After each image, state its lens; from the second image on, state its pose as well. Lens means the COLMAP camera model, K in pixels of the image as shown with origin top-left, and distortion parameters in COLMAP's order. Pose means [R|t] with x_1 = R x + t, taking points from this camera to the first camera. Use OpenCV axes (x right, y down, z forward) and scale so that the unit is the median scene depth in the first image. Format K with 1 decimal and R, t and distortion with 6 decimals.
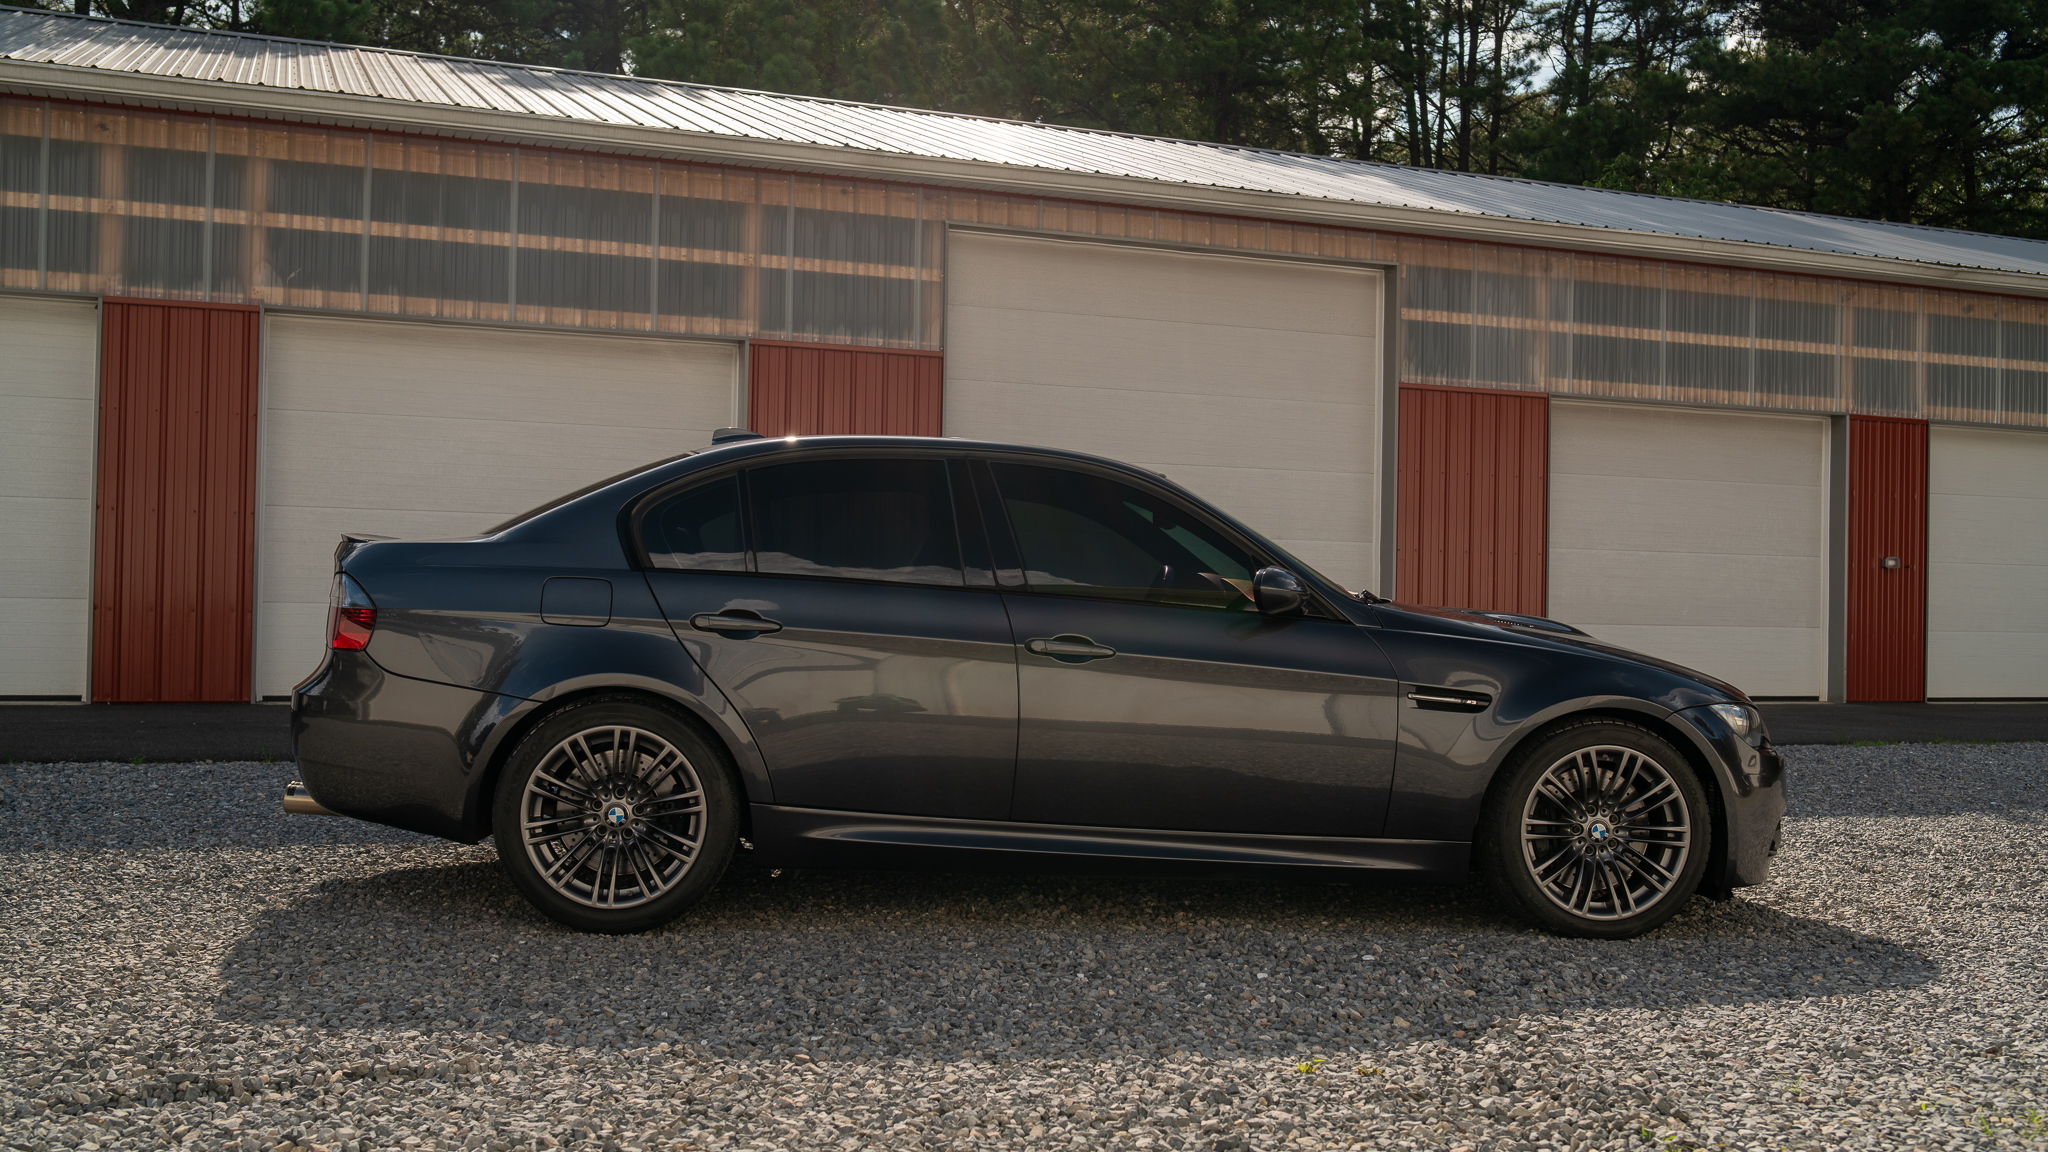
lens RADIAL K [[1900.6, 0, 1025.3], [0, 1900.6, 570.6], [0, 0, 1]] dist [-0.017327, 0.007282]
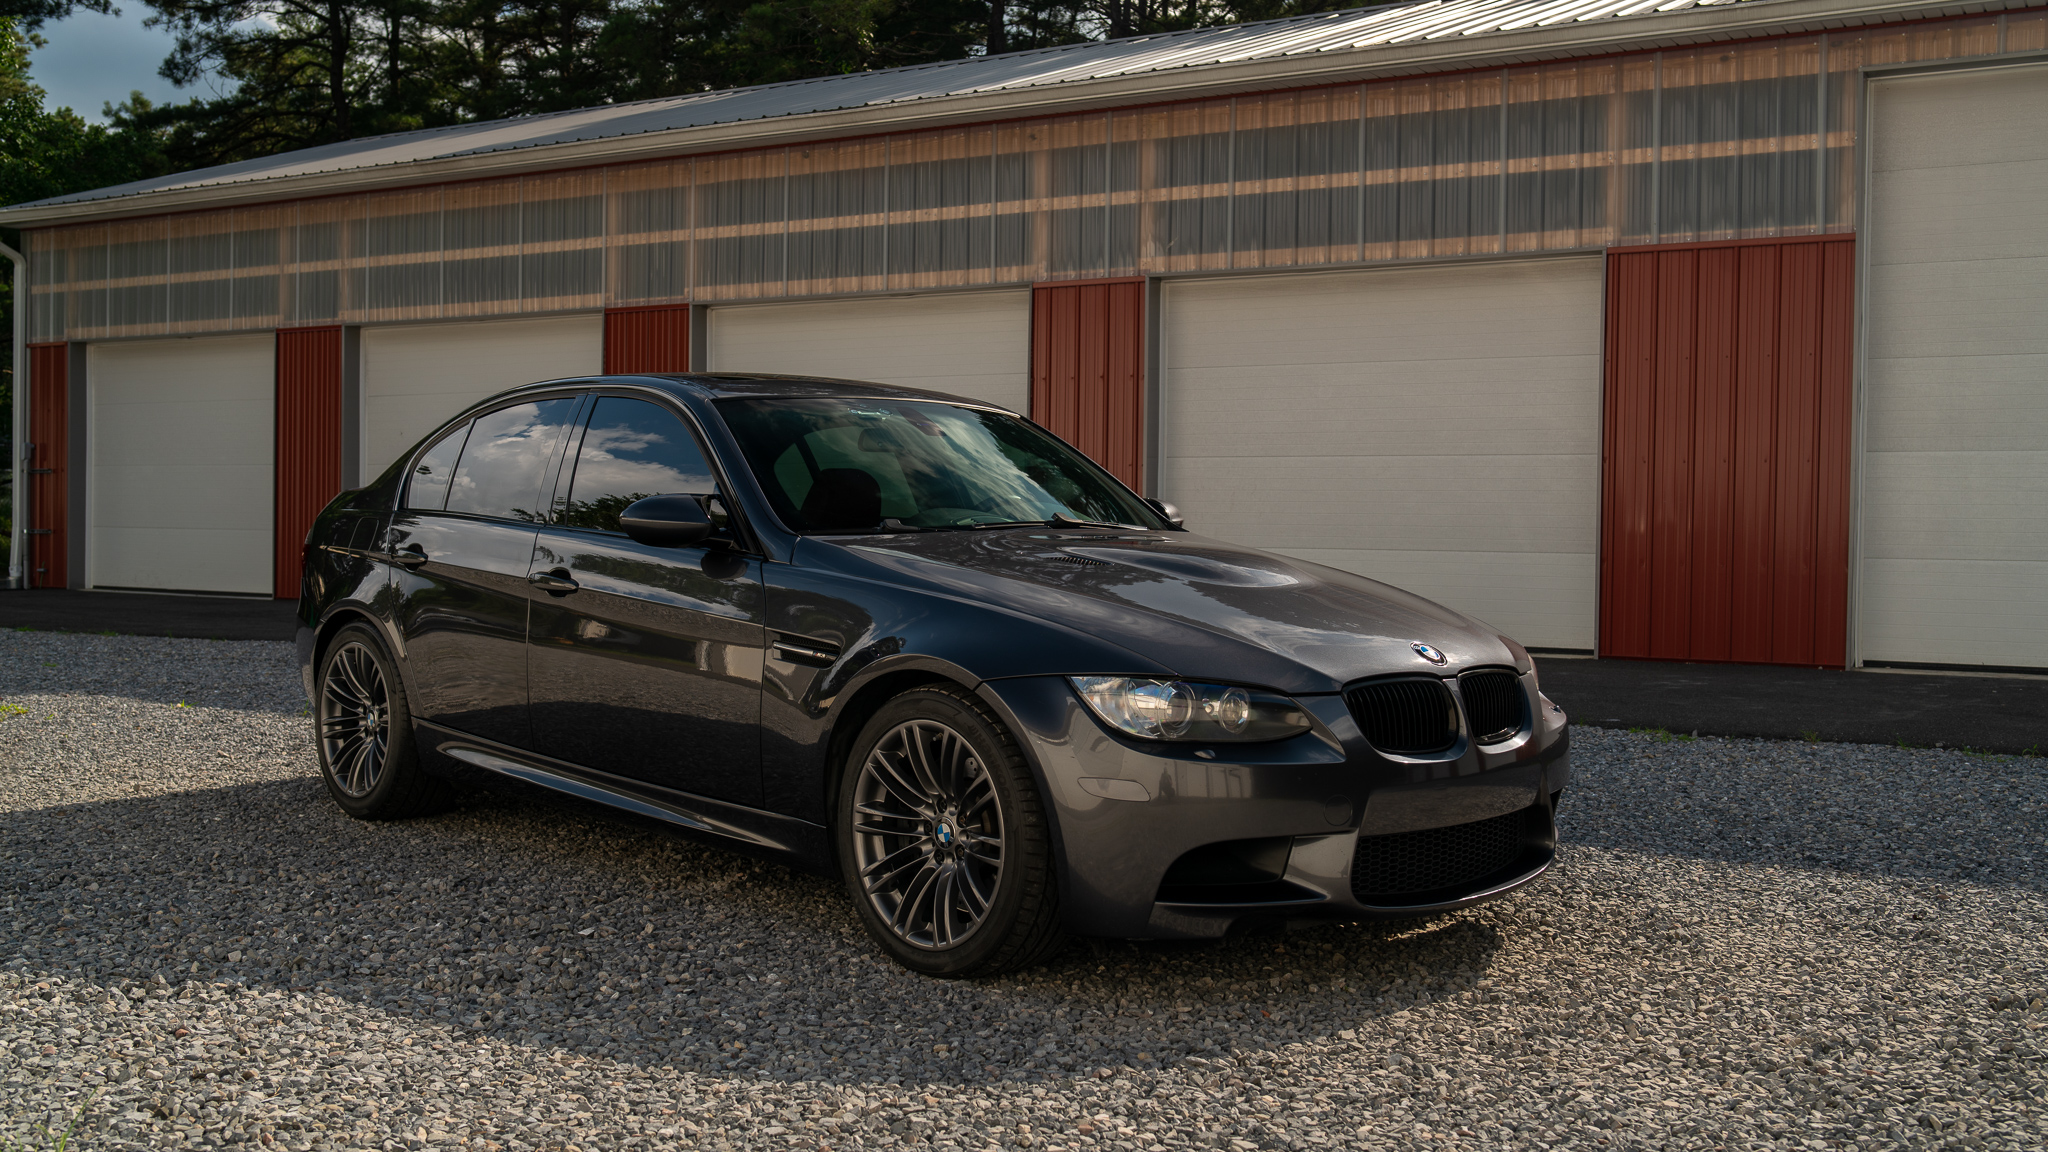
lens RADIAL K [[2122.7, 0, 1024.0], [0, 2122.7, 576.0], [0, 0, 1]] dist [-0.010067, -0.002390]
pose [[0.604487, 0.004454, -0.796603, 0.517346], [0.013024, 0.999795, 0.015473, 0.013456], [0.796509, -0.019728, 0.604305, 0.194427]]
